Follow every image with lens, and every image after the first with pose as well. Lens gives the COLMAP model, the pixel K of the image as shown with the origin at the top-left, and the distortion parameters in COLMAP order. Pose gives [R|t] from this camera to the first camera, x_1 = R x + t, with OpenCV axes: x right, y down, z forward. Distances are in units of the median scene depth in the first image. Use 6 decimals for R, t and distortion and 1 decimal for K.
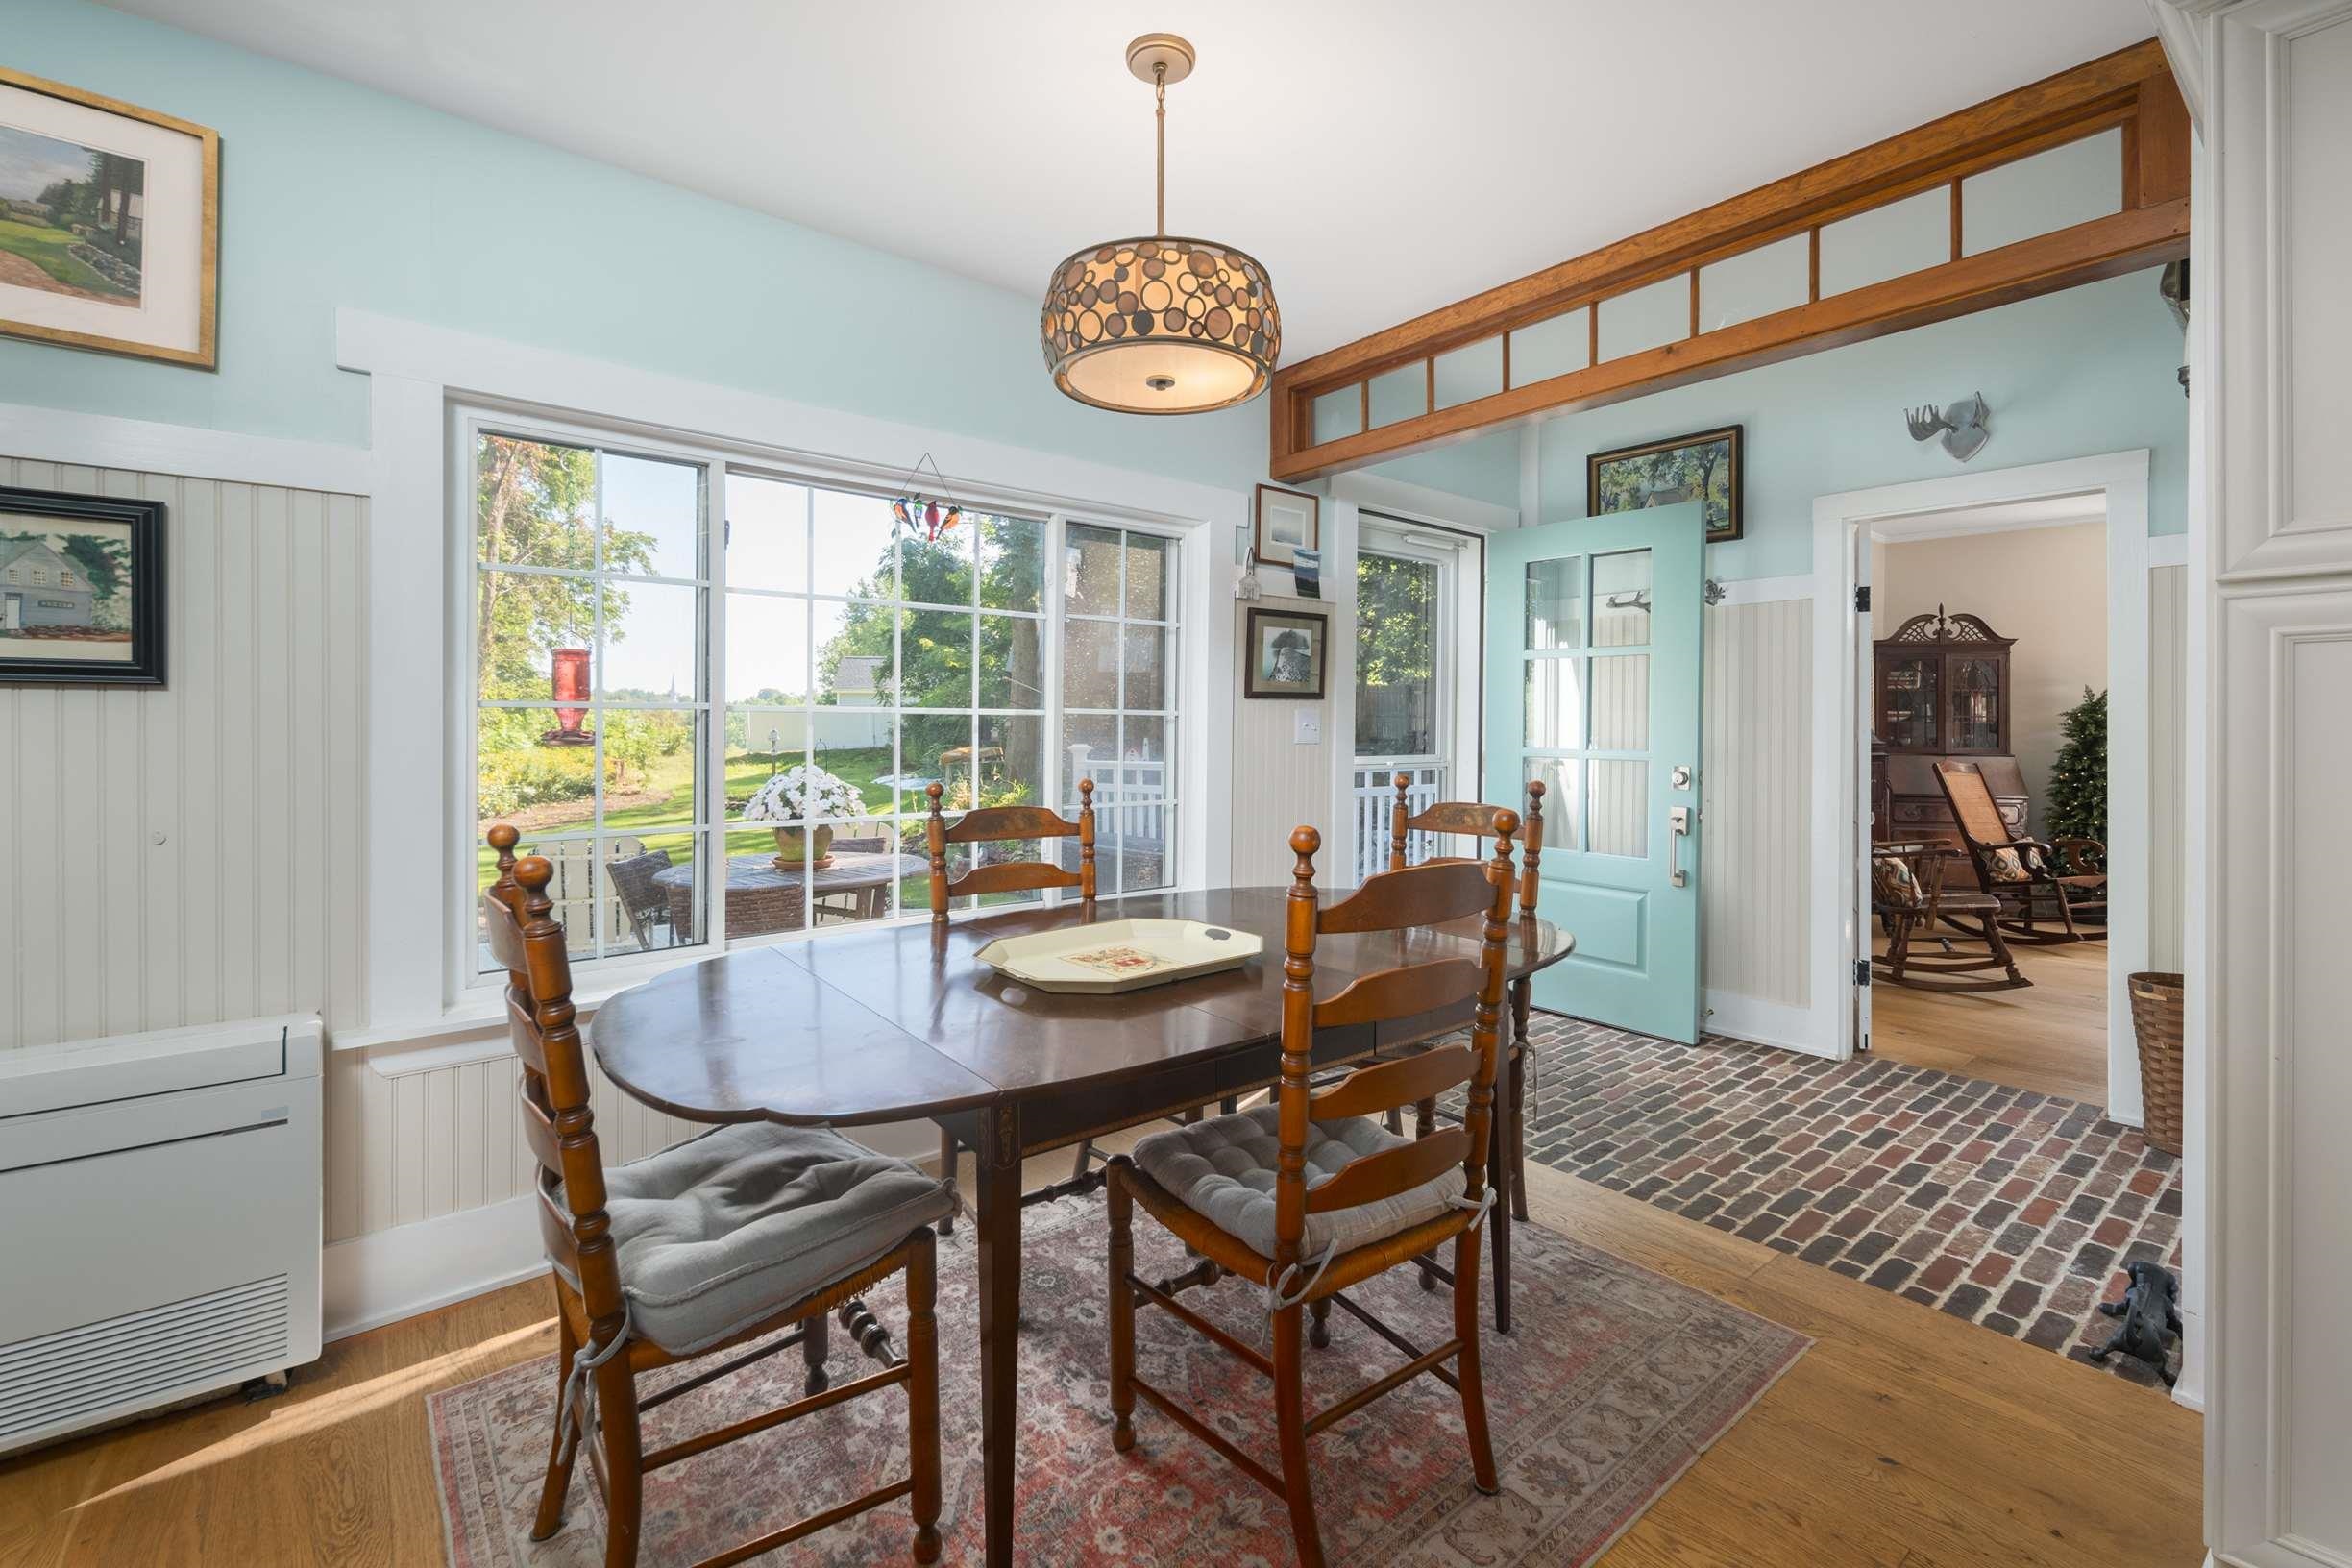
lens RADIAL K [[1001.1, 0, 1171.5], [0, 1001.1, 743.7], [0, 0, 1]] dist [0.000774, 0.000168]
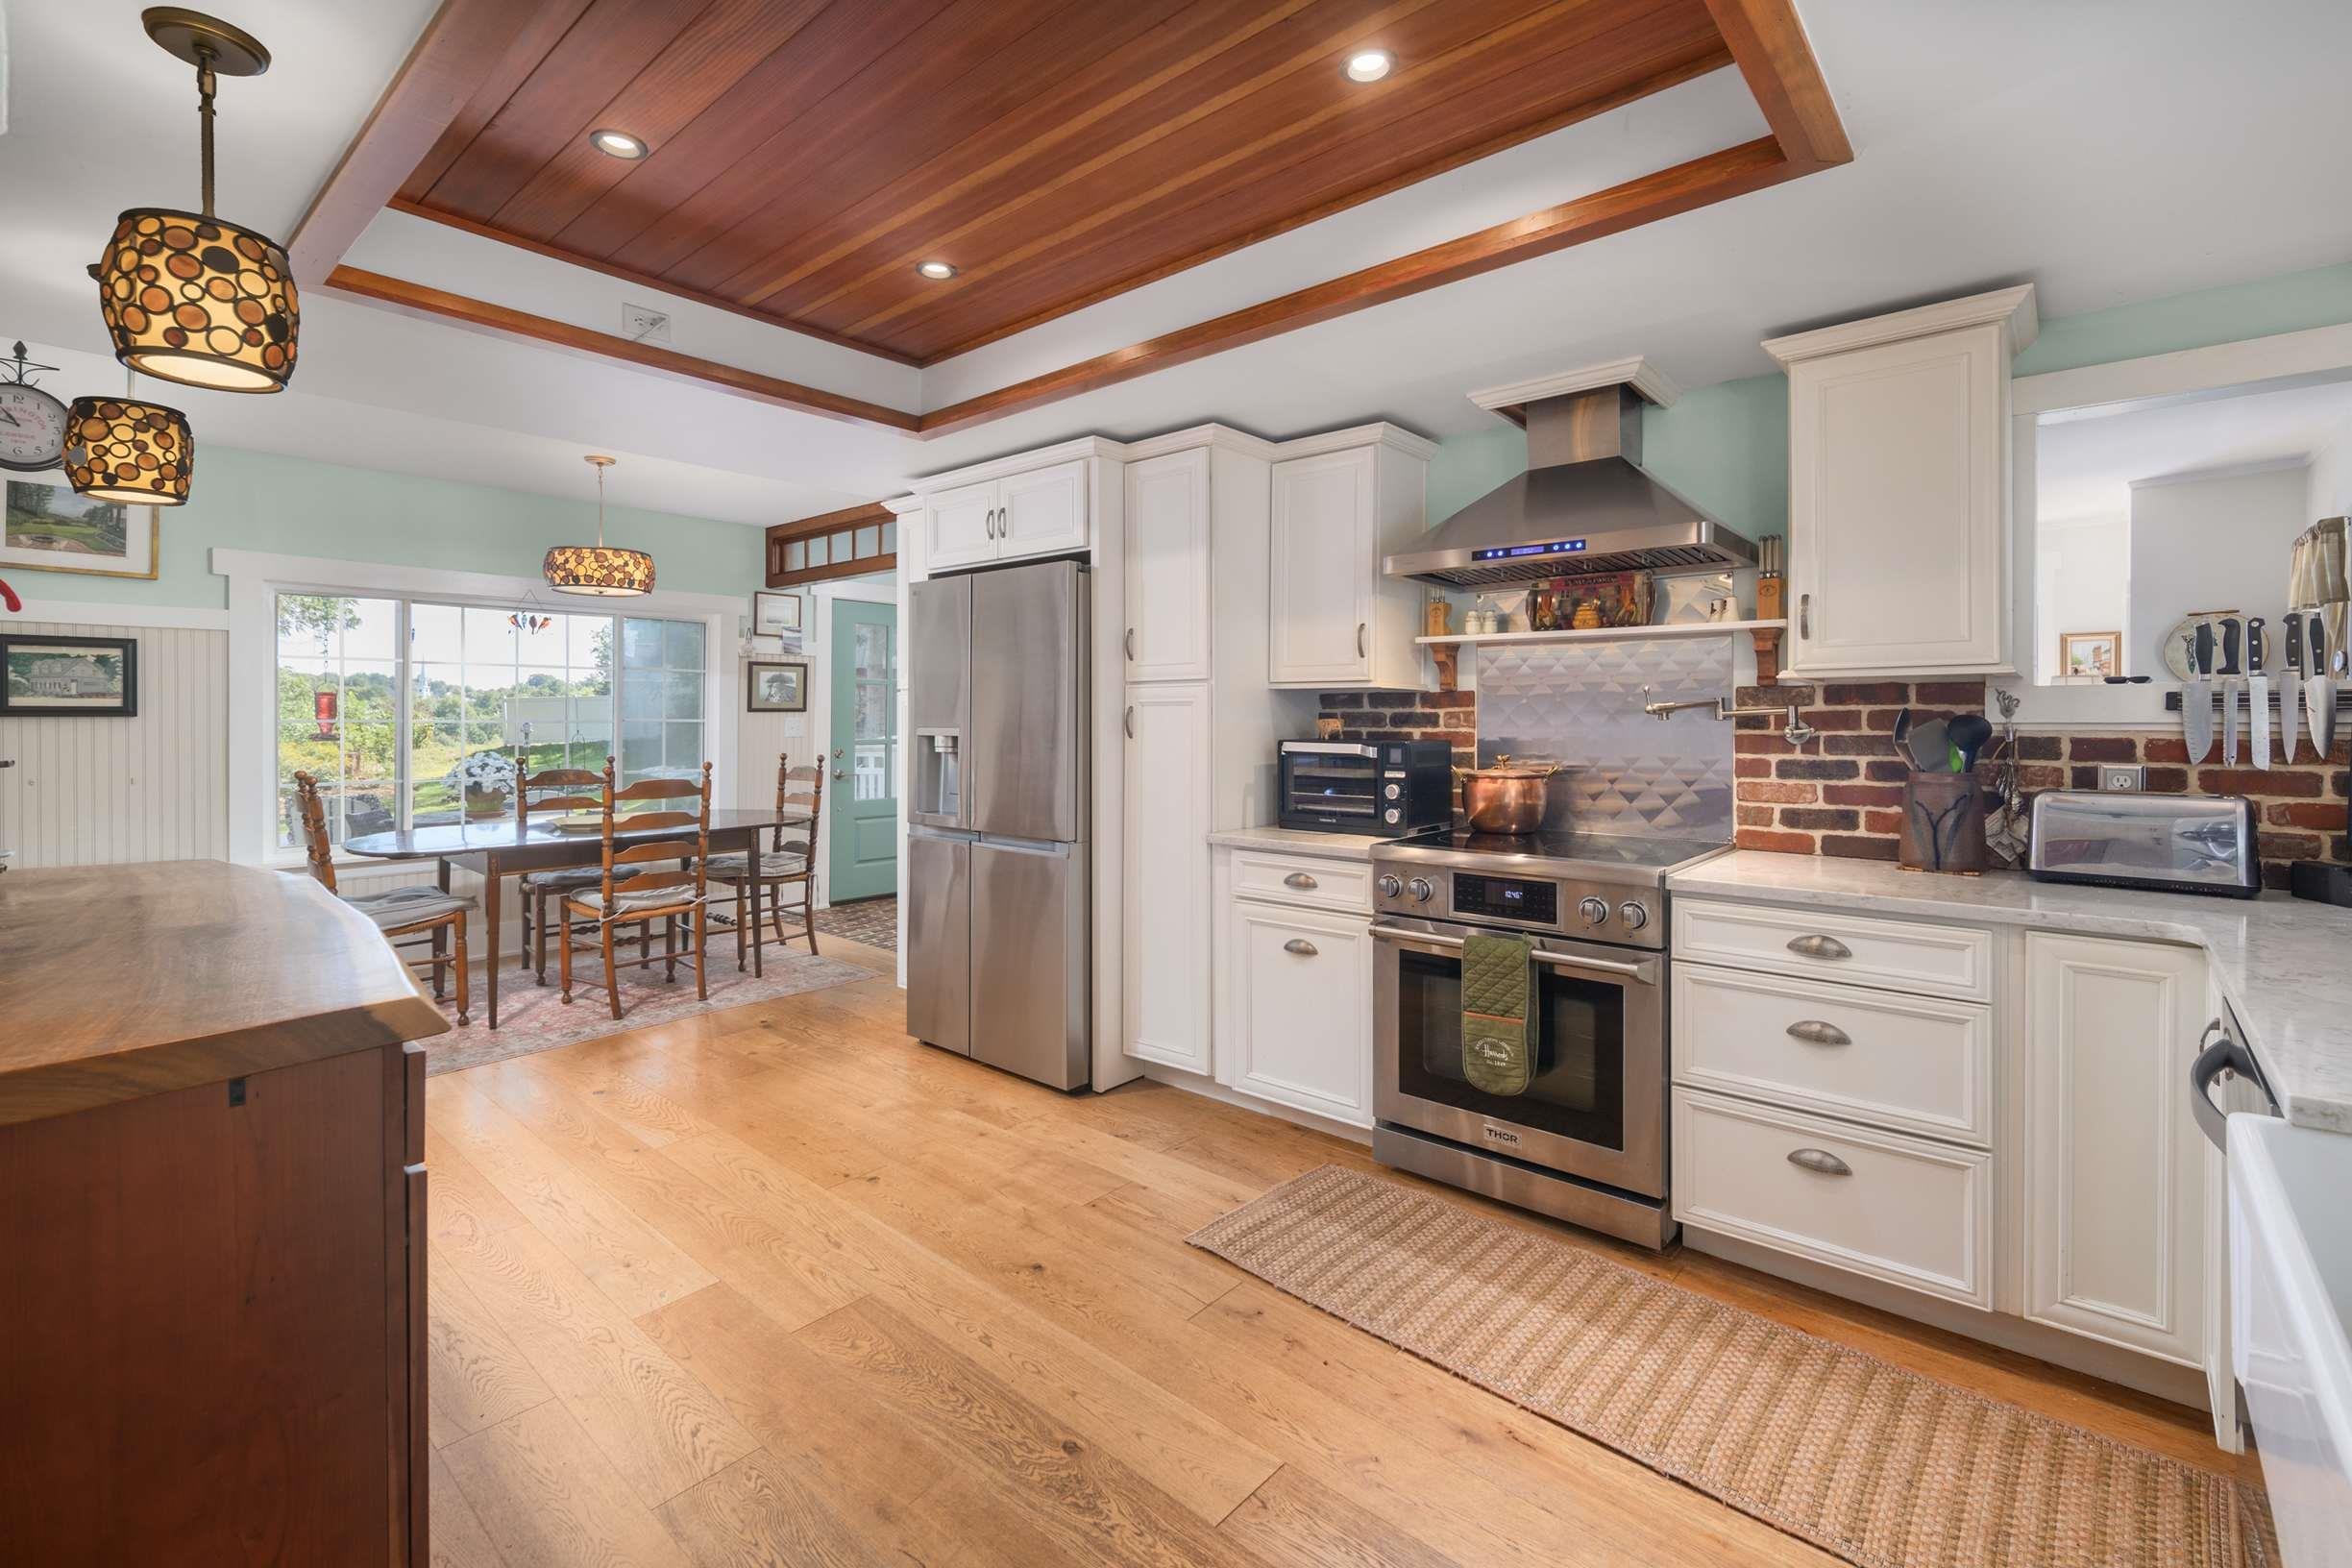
lens RADIAL K [[1040.9, 0, 1183.2], [0, 1040.9, 732.0], [0, 0, 1]] dist [0.002364, -0.000288]
pose [[0.986028, -0.003091, 0.166550, 0.759007], [0.003232, 0.999995, -0.000573, -0.009101], [-0.166547, 0.001104, 0.986033, -1.370478]]
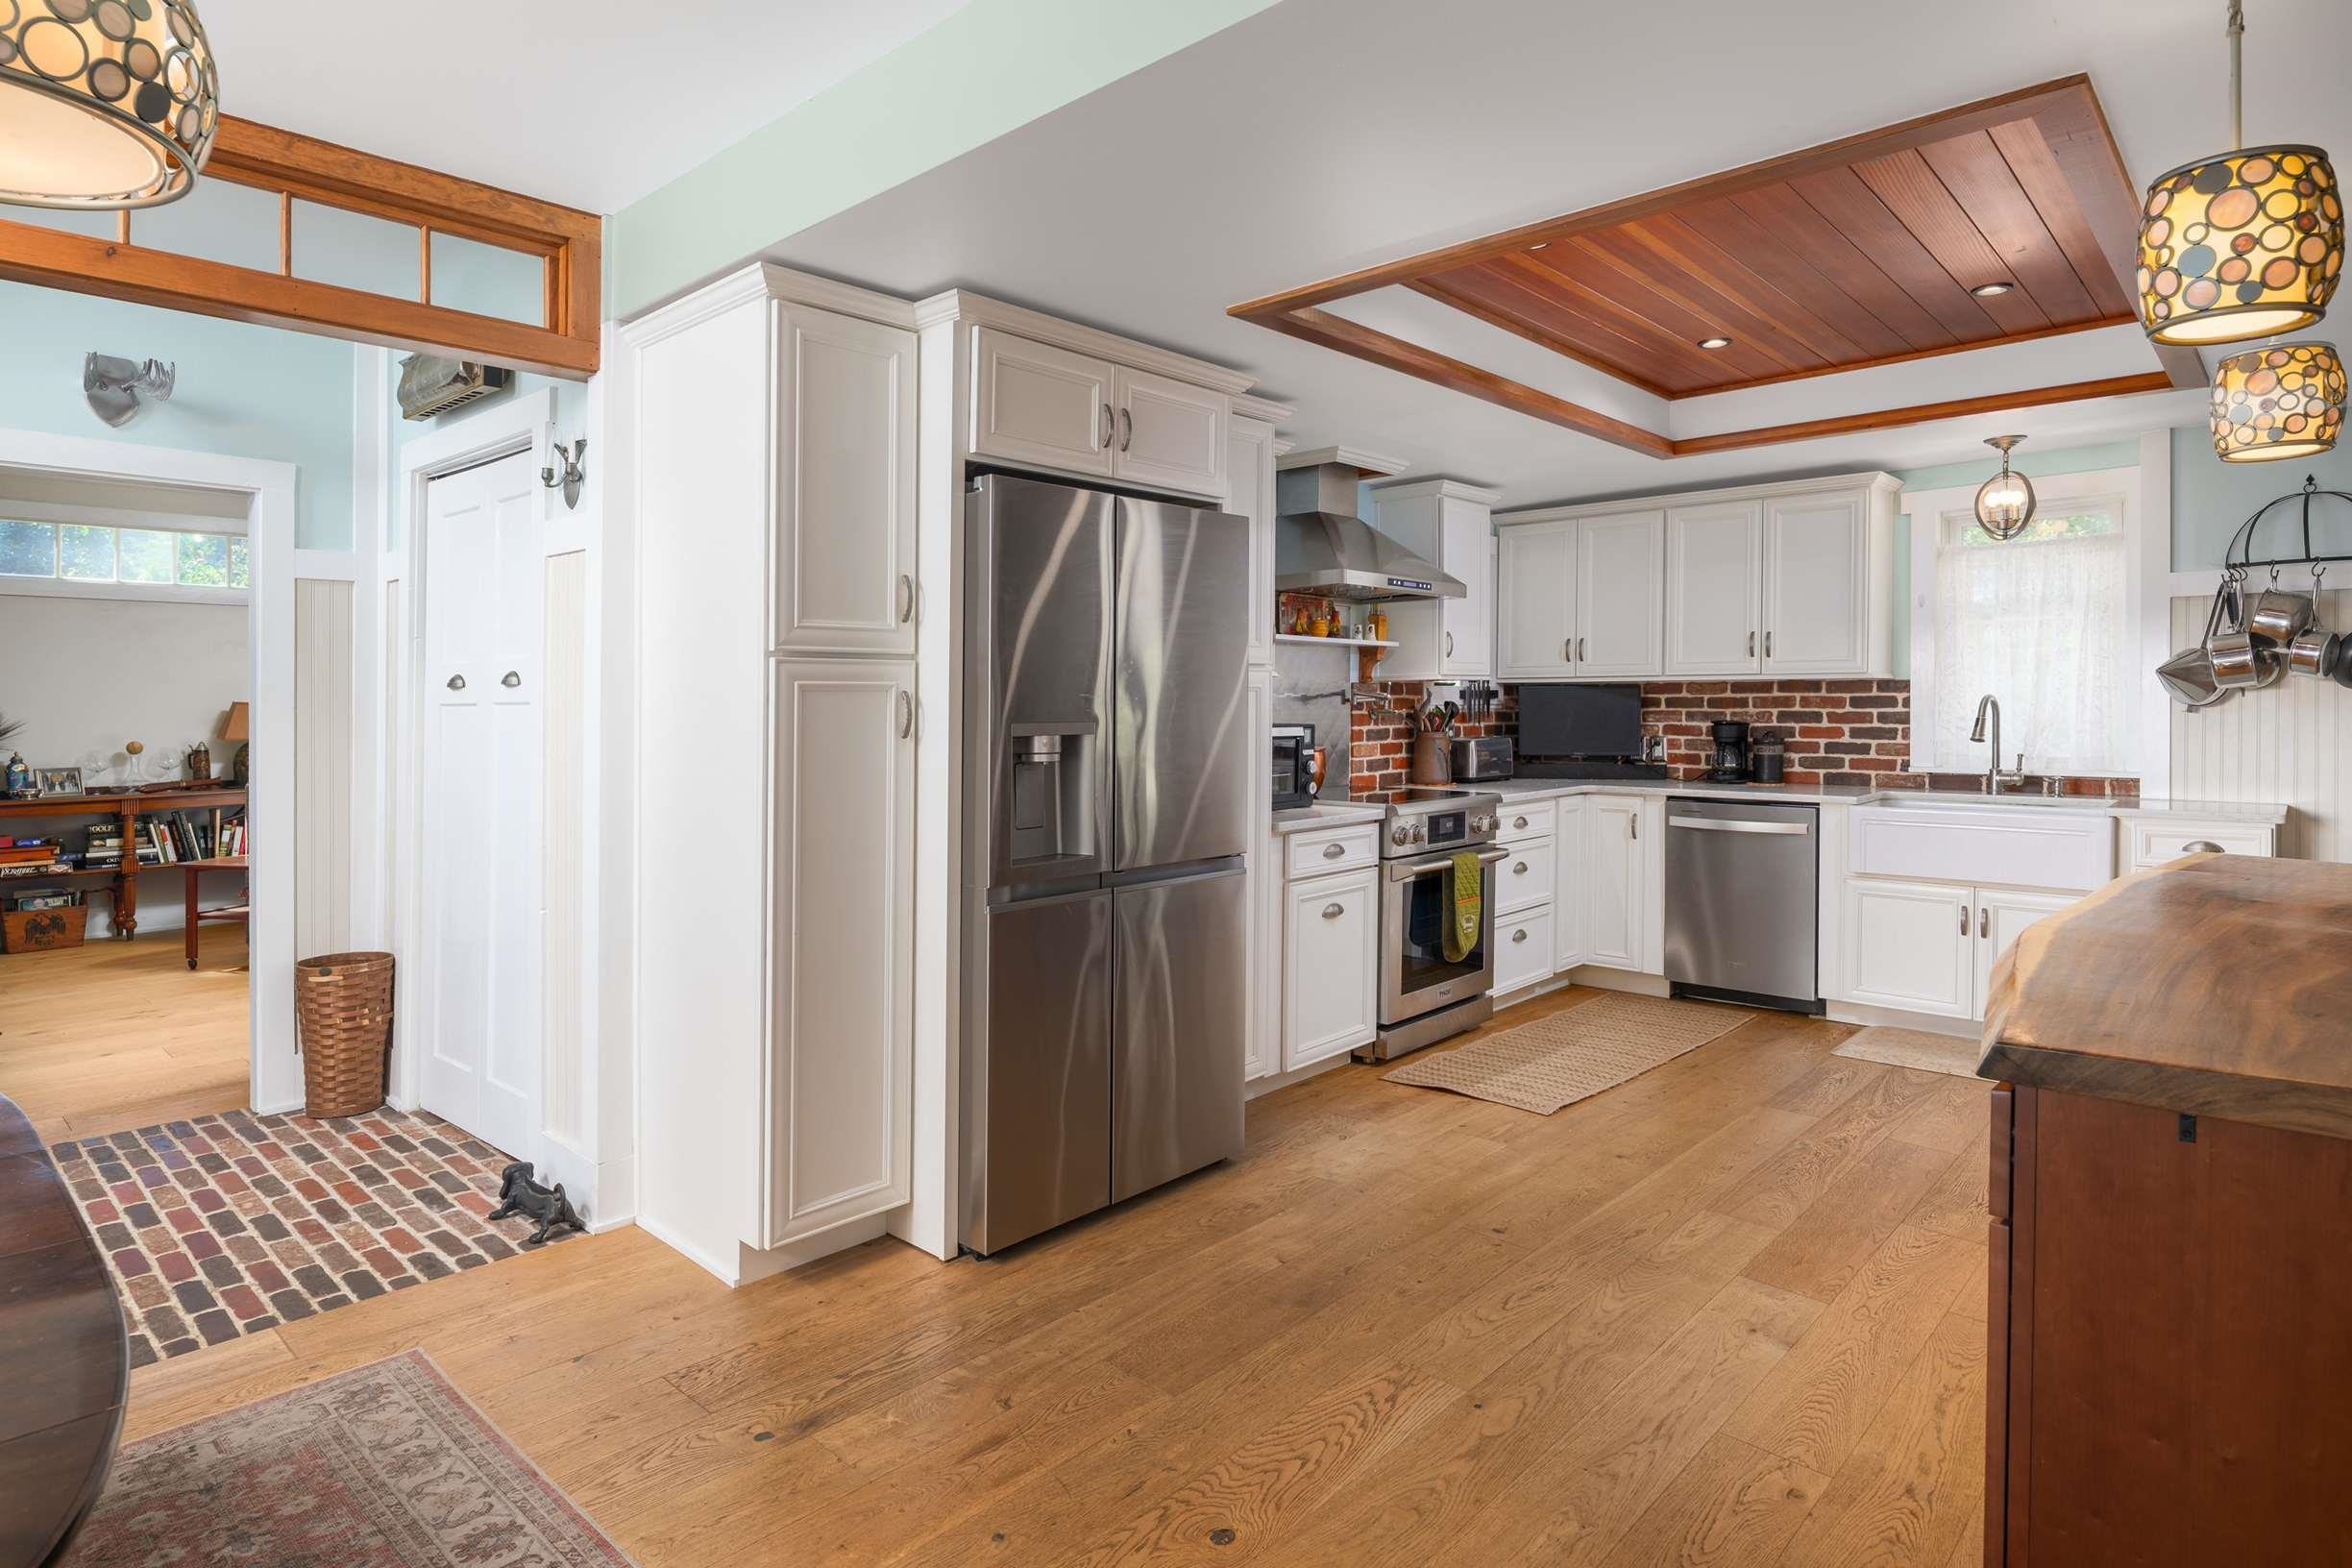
lens RADIAL K [[1272.3, 0, 1181.9], [0, 1272.3, 745.0], [0, 0, 1]] dist [-0.001054, -0.000867]
pose [[-0.146167, -0.033590, 0.988689, -0.576604], [0.016064, 0.999211, 0.036322, -0.036134], [-0.989129, 0.021191, -0.145512, 0.334135]]
